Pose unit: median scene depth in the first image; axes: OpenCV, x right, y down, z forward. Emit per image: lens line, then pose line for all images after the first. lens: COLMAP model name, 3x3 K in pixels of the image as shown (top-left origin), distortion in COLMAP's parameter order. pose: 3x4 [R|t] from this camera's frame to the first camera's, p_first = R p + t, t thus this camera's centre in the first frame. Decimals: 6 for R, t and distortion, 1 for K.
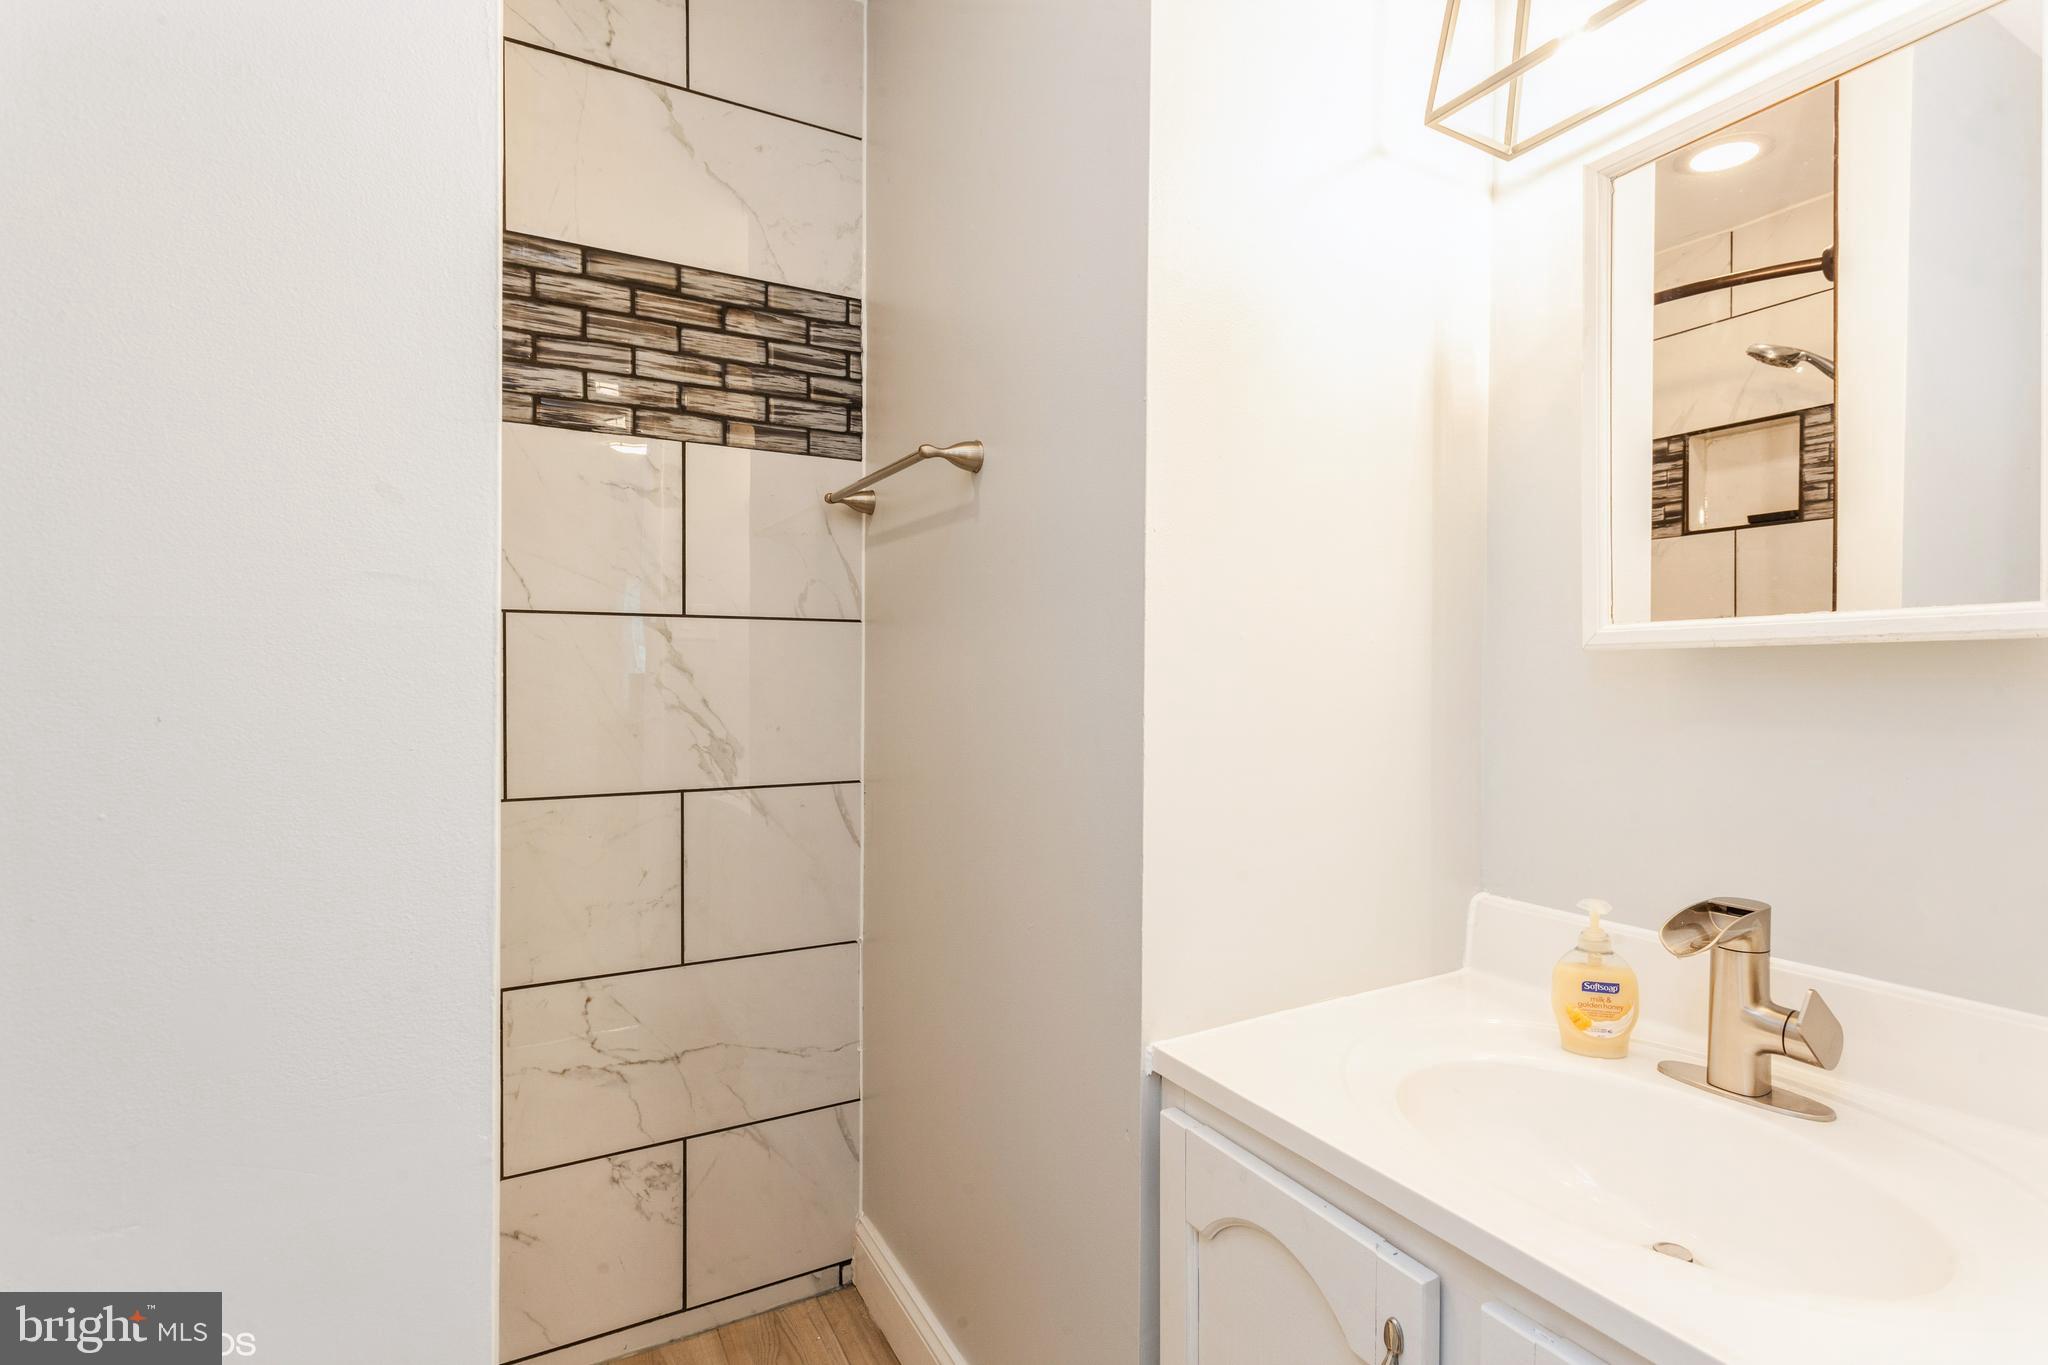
lens RADIAL K [[978.6, 0, 1042.5], [0, 978.6, 678.5], [0, 0, 1]] dist [0.001586, 0.001574]
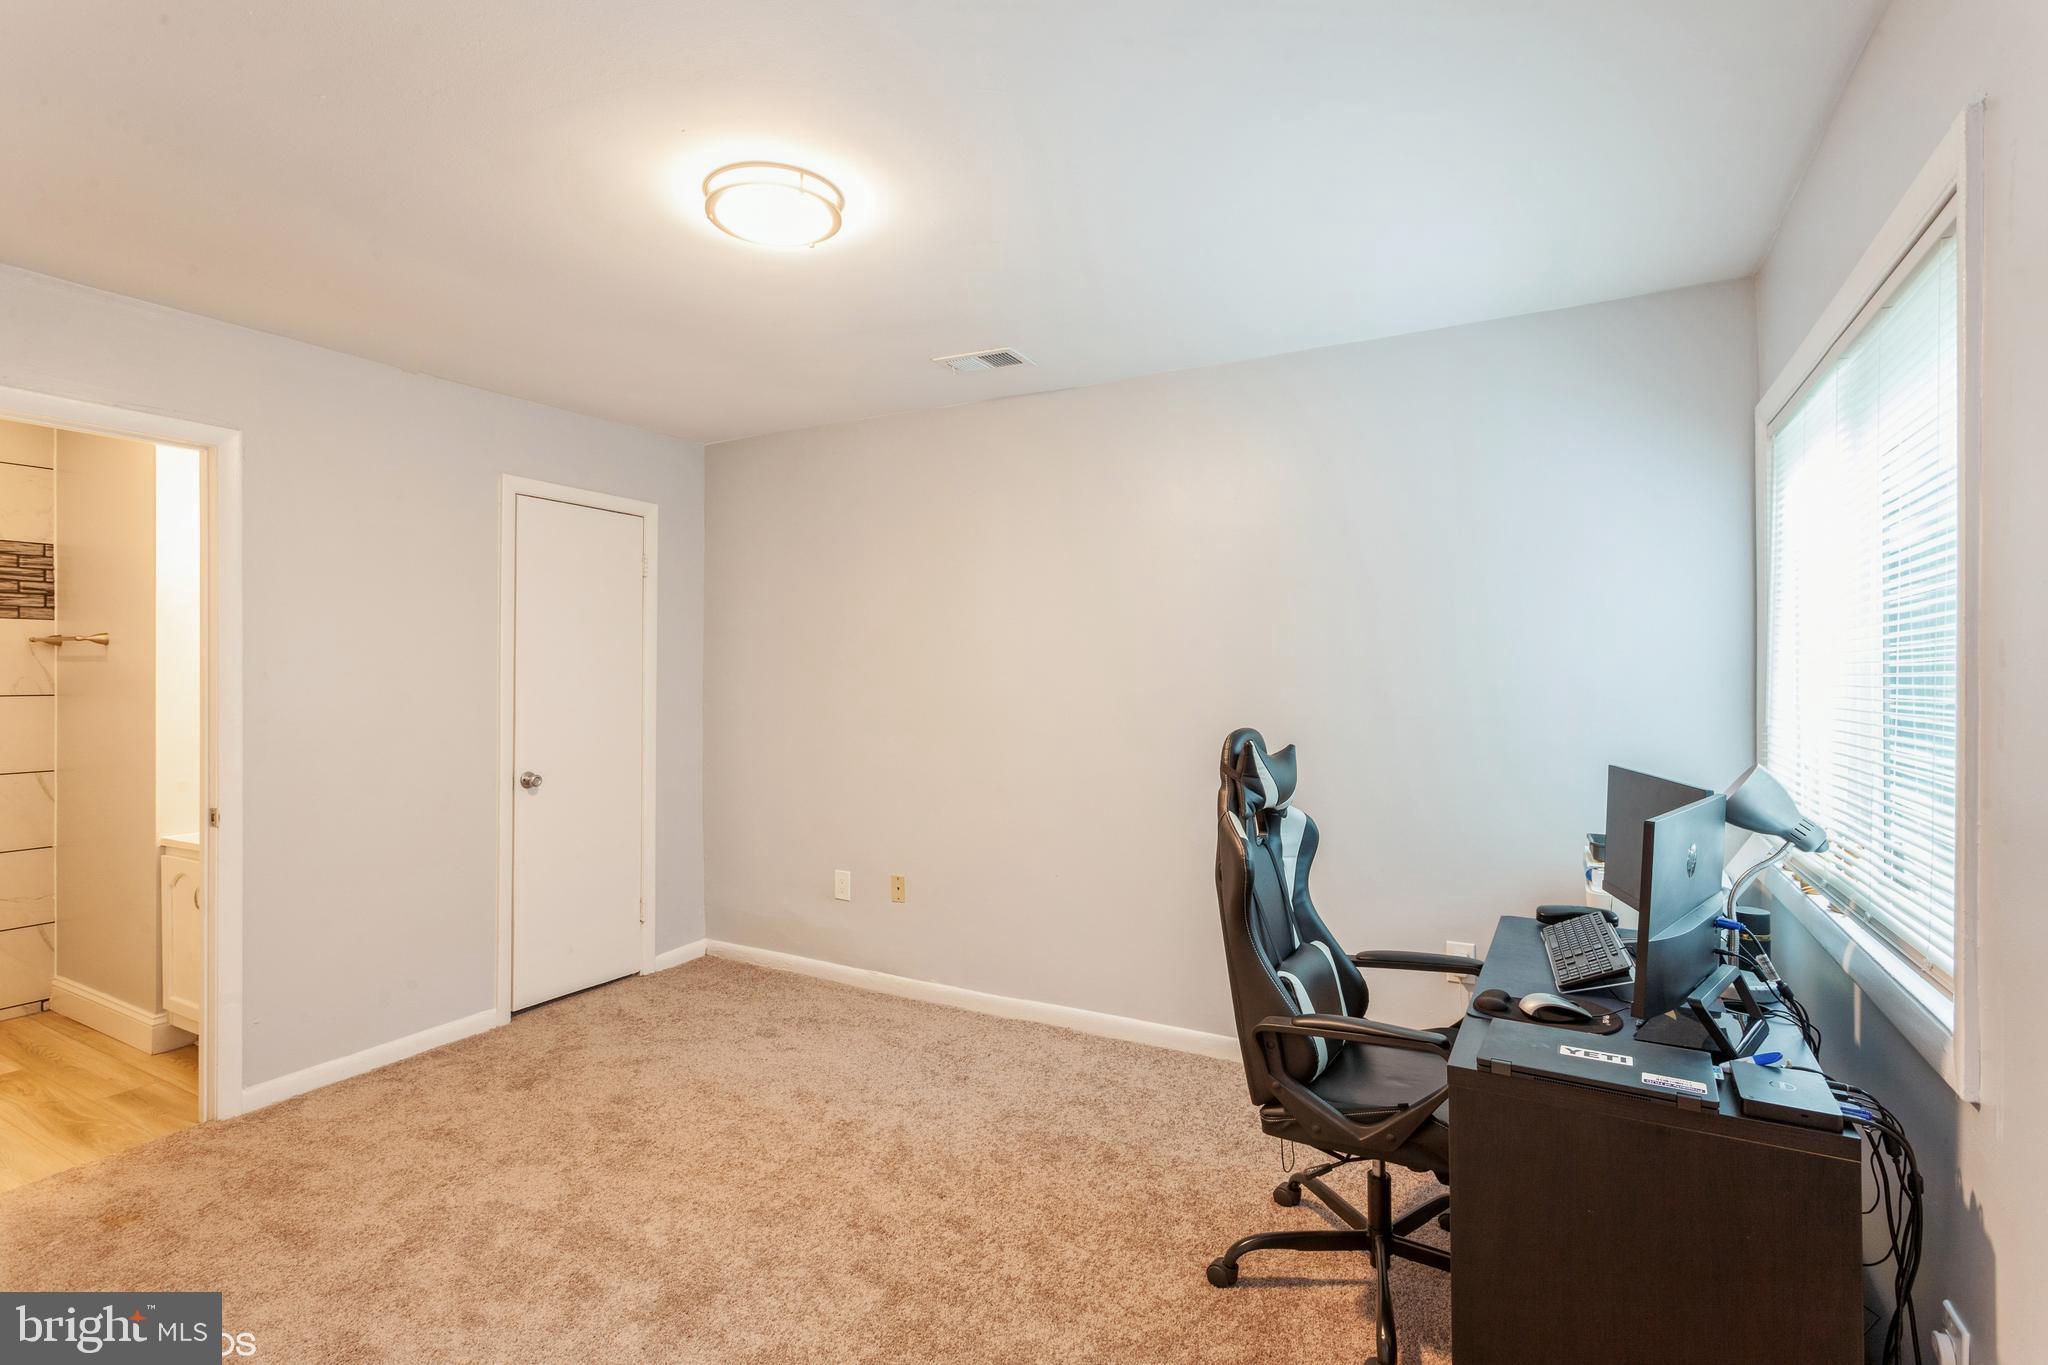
lens RADIAL K [[978.6, 0, 1016.6], [0, 978.6, 689.9], [0, 0, 1]] dist [0.001586, 0.001574]
pose [[0.856149, -0.004523, 0.516710, 0.507053], [0.004940, 0.999988, 0.000568, -0.062765], [-0.516706, 0.002066, 0.856160, -1.921418]]
